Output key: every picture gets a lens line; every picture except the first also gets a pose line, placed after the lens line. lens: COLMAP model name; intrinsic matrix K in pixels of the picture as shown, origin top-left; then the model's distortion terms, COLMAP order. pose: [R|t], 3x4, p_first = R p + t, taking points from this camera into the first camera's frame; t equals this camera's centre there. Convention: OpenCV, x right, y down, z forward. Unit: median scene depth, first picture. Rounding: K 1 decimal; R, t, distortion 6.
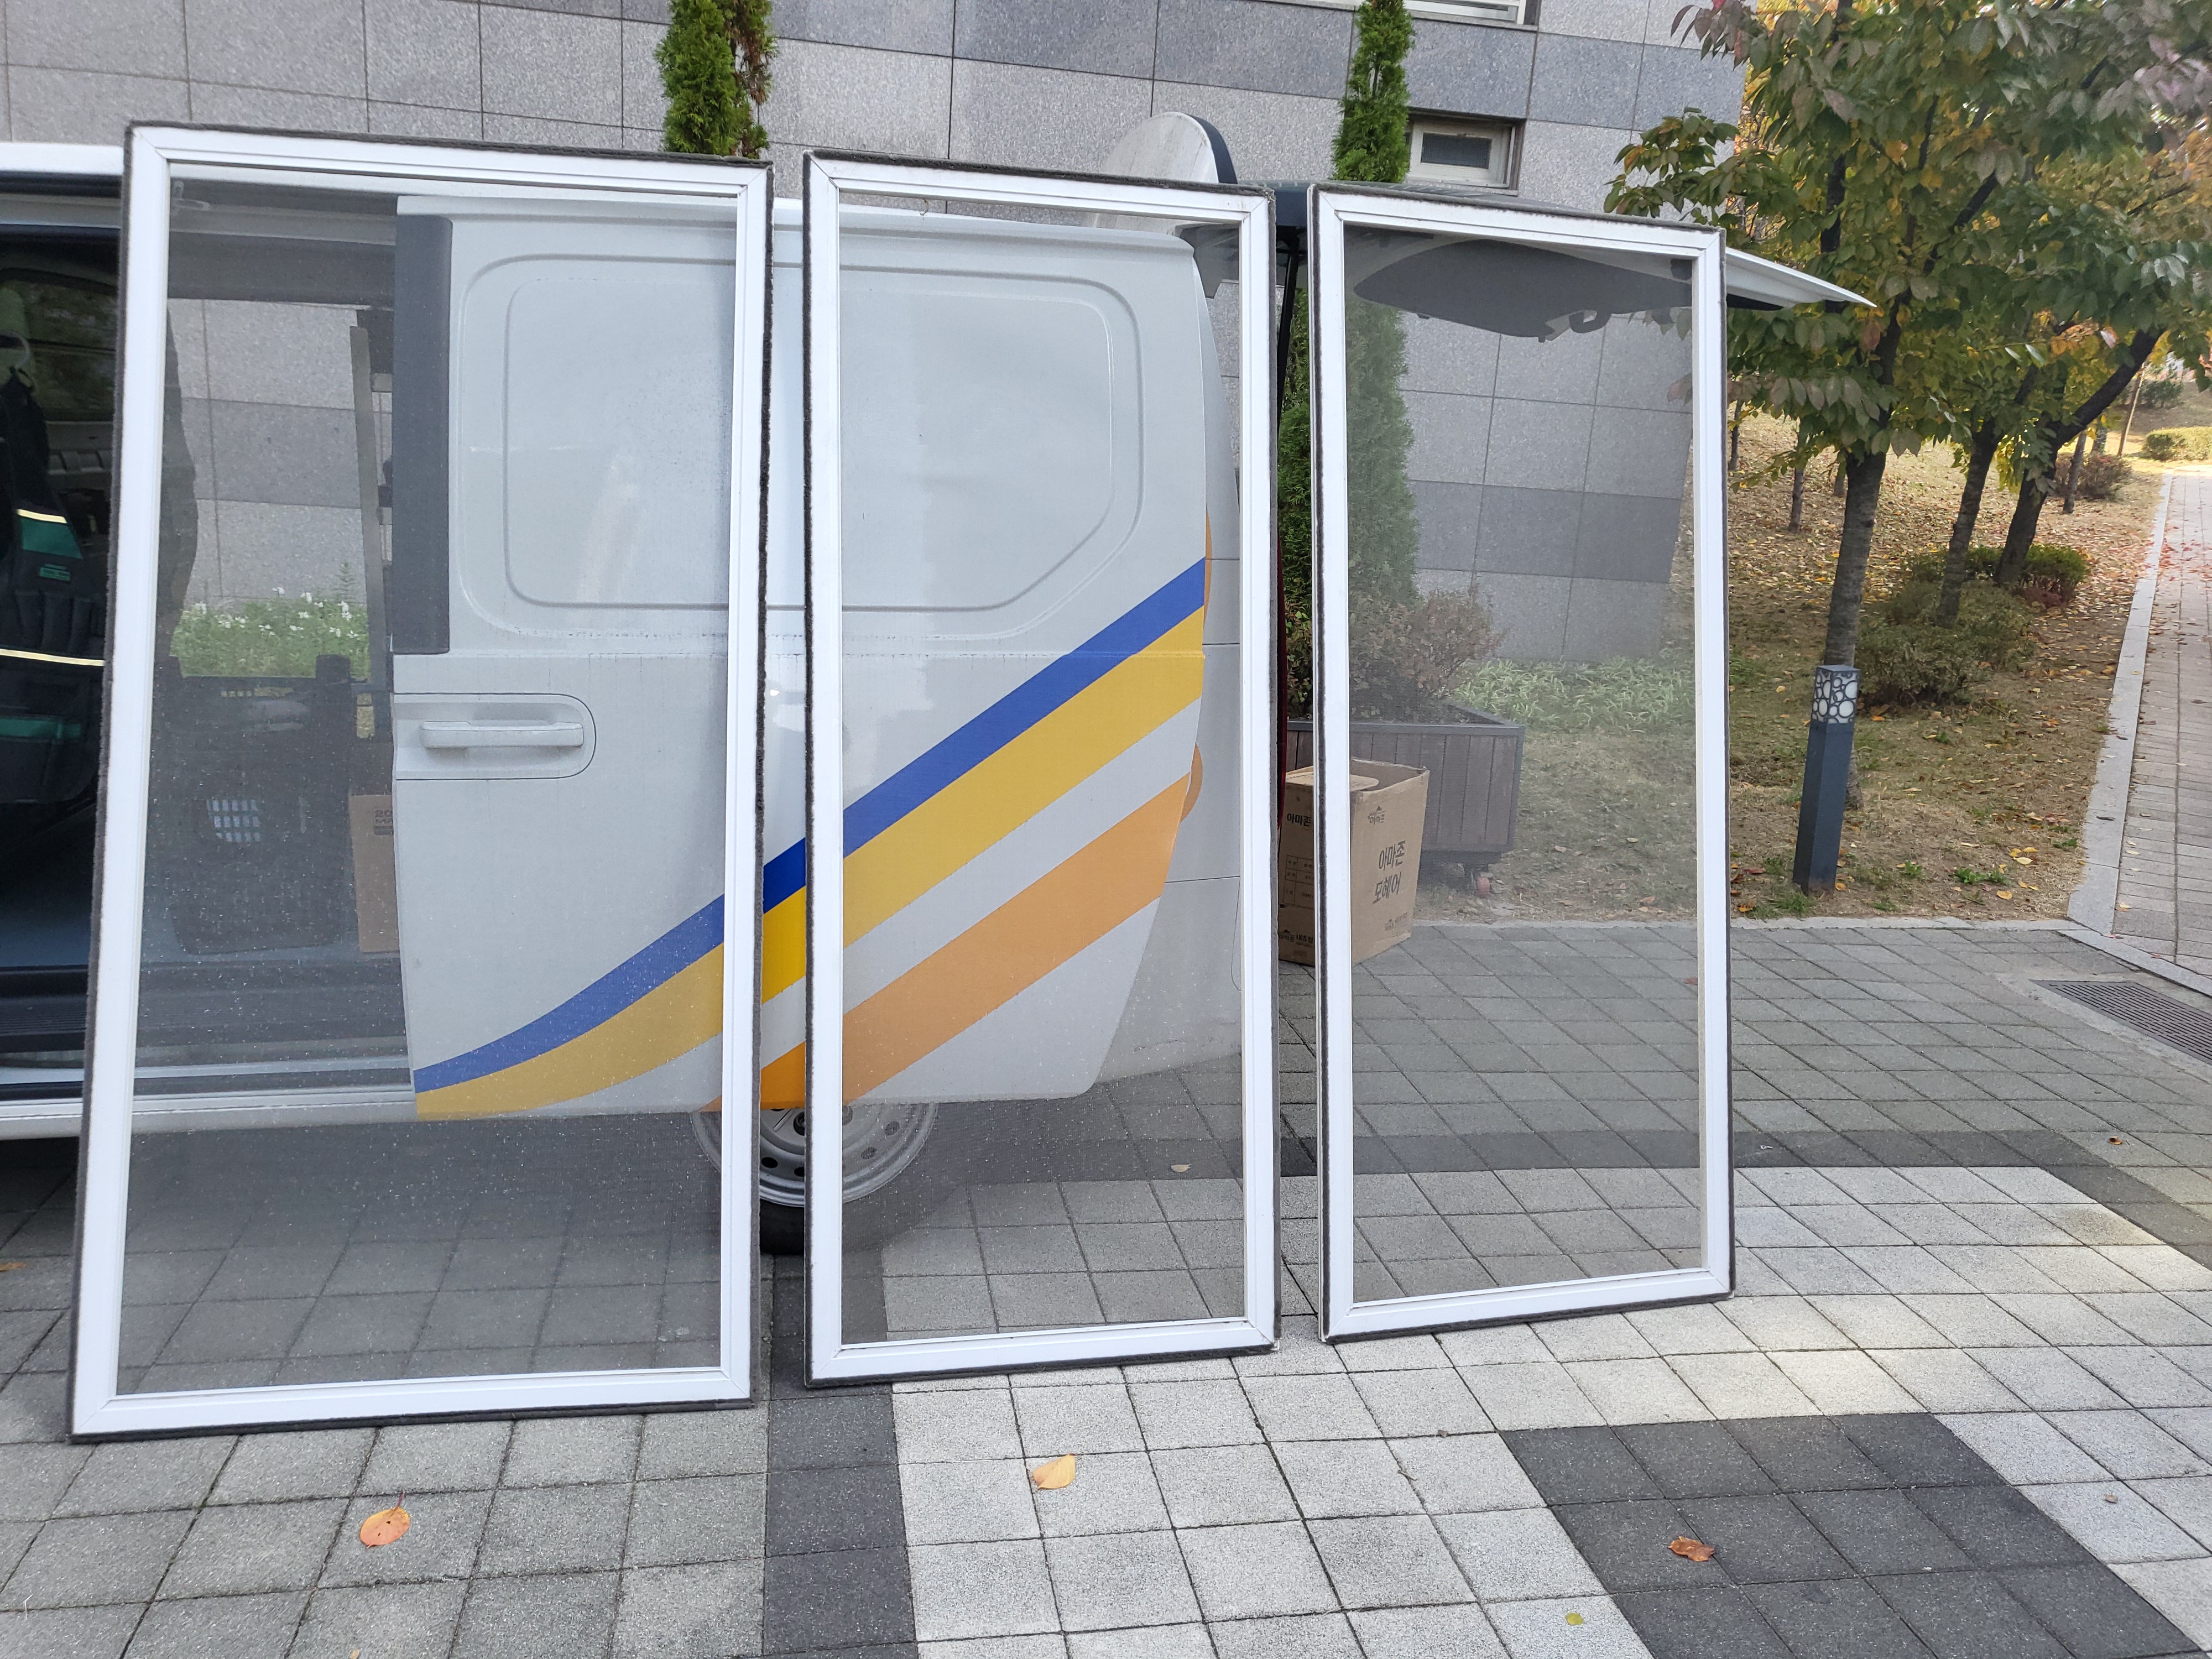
lens RADIAL K [[1711.8, 0, 1080.0], [0, 1711.8, 835.4], [0, 0, 1]] dist [-0.008271, 0.069108]
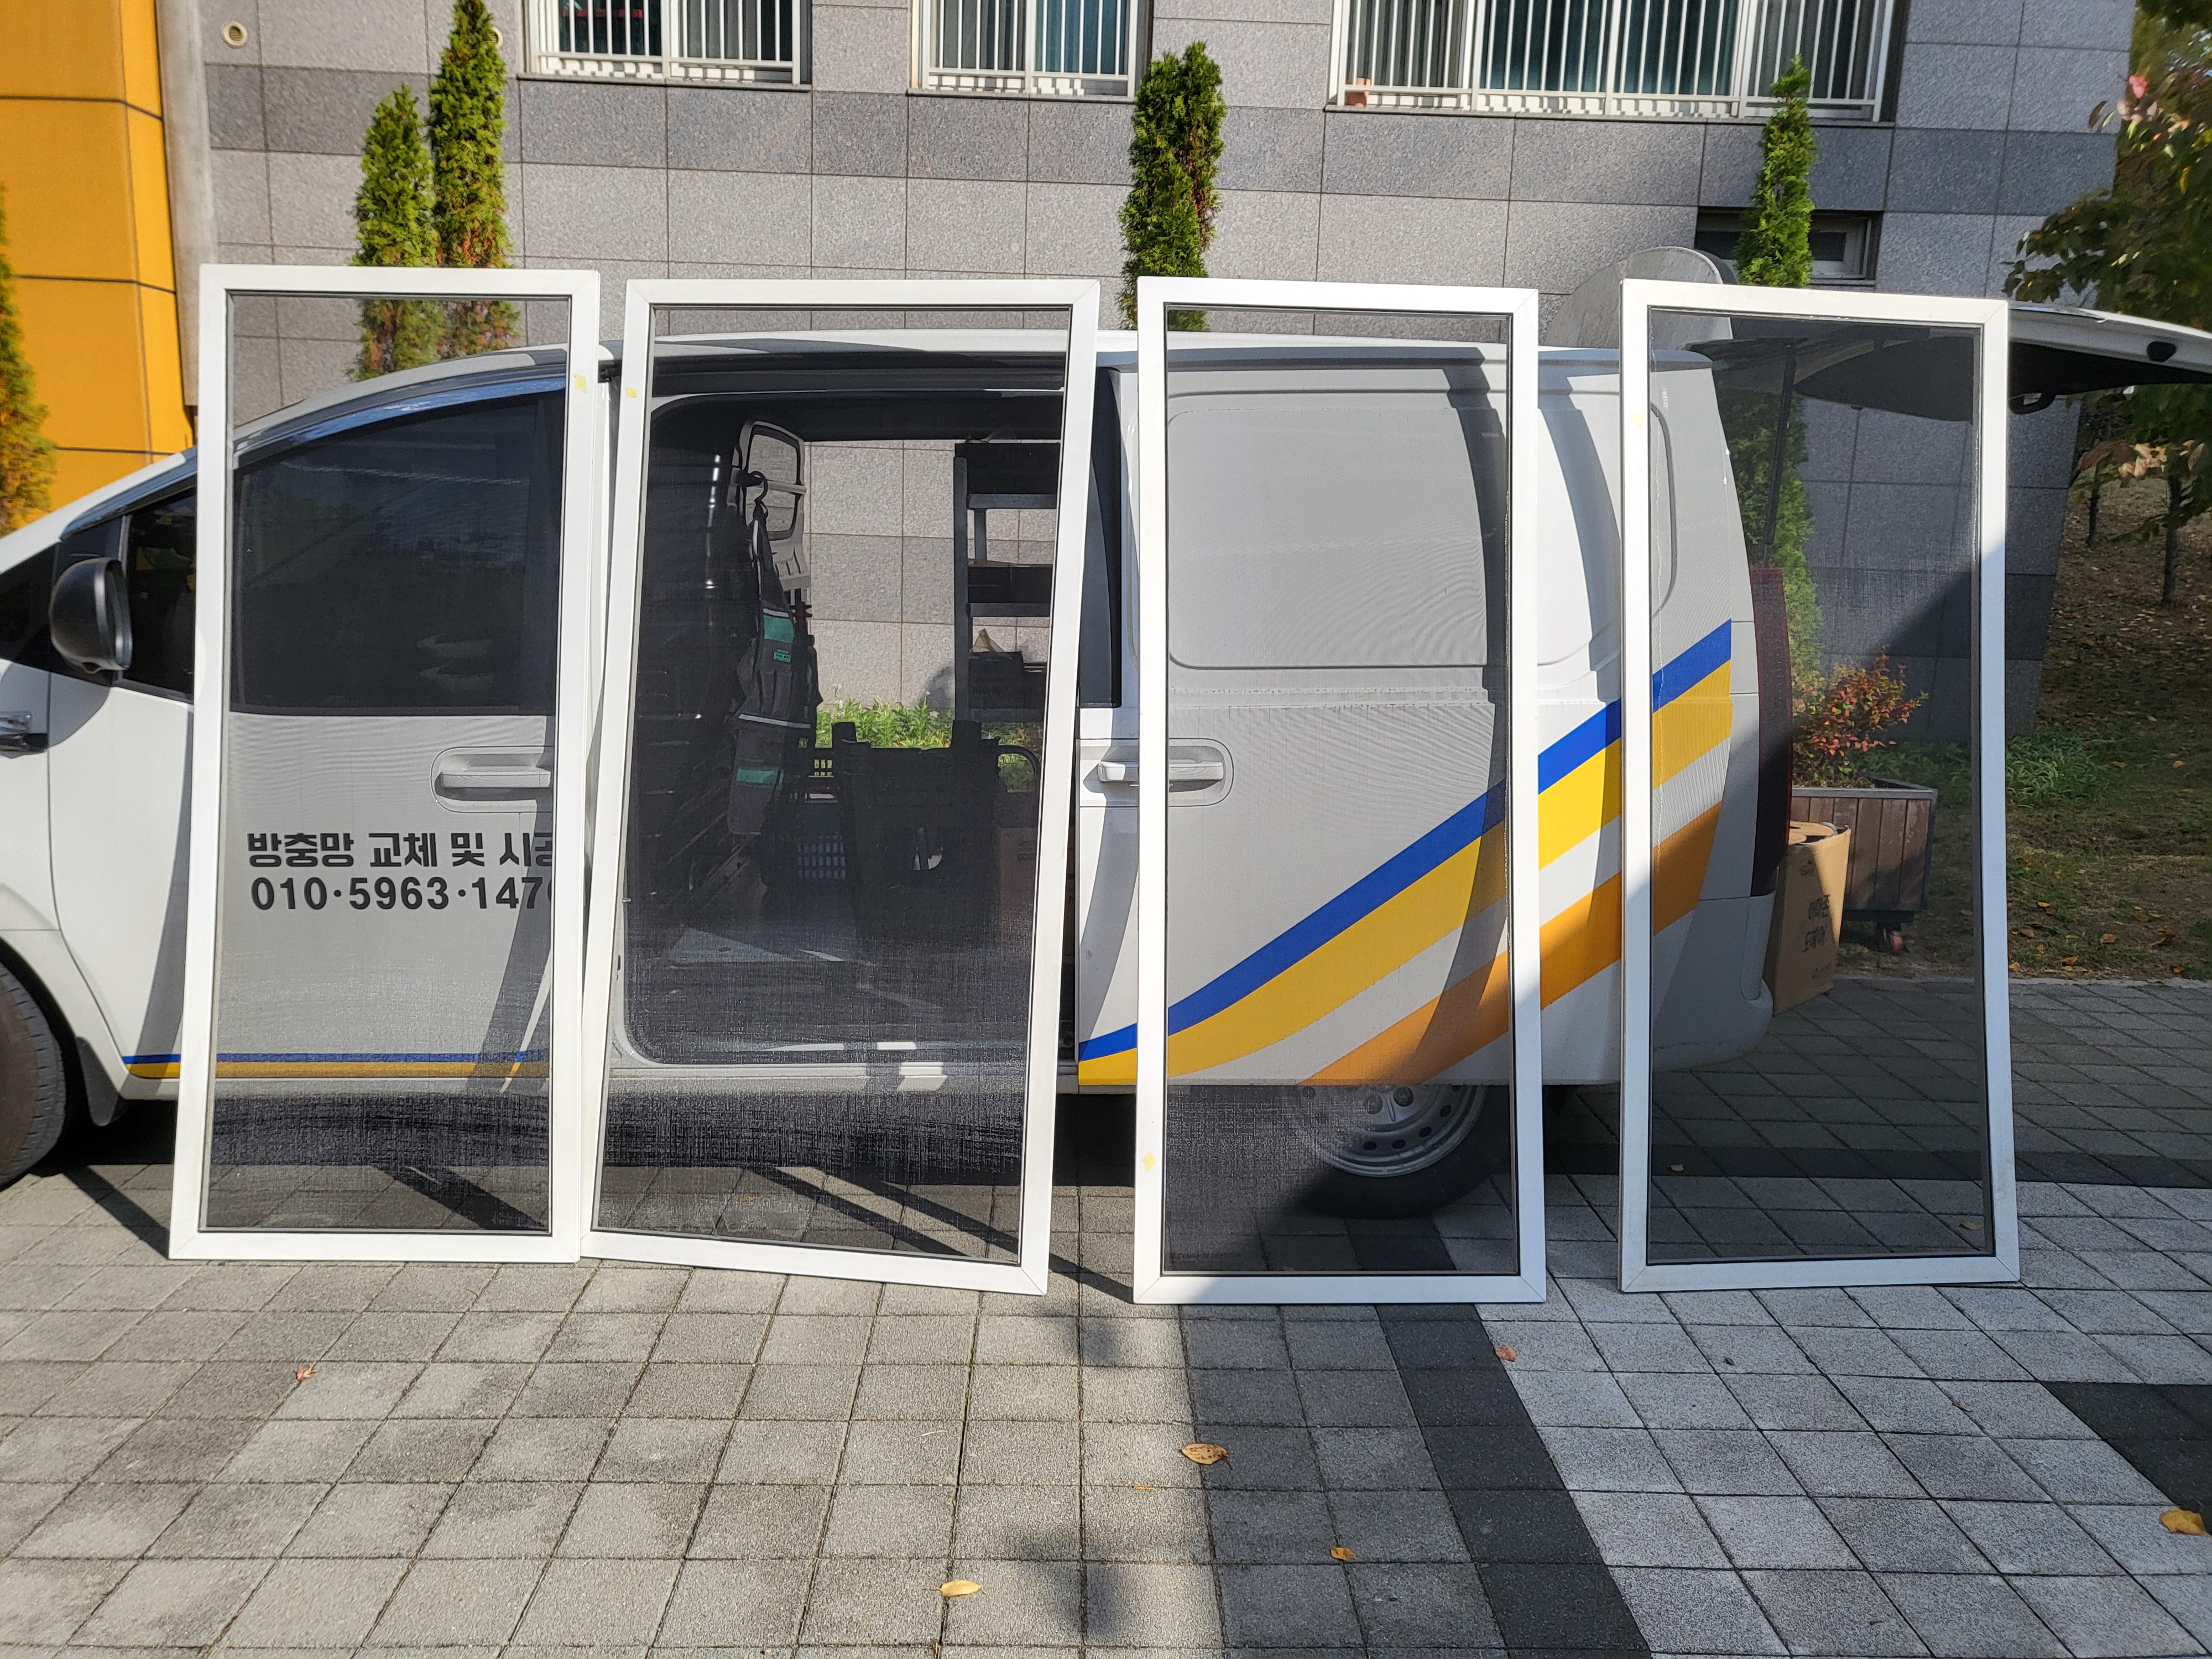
lens RADIAL K [[1711.8, 0, 1080.0], [0, 1711.8, 835.4], [0, 0, 1]] dist [-0.008271, 0.069108]
pose [[0.987335, -0.006514, -0.158516, -0.096585], [-0.003247, 0.998118, -0.061240, 0.031885], [0.158616, 0.060979, 0.985455, -0.115818]]
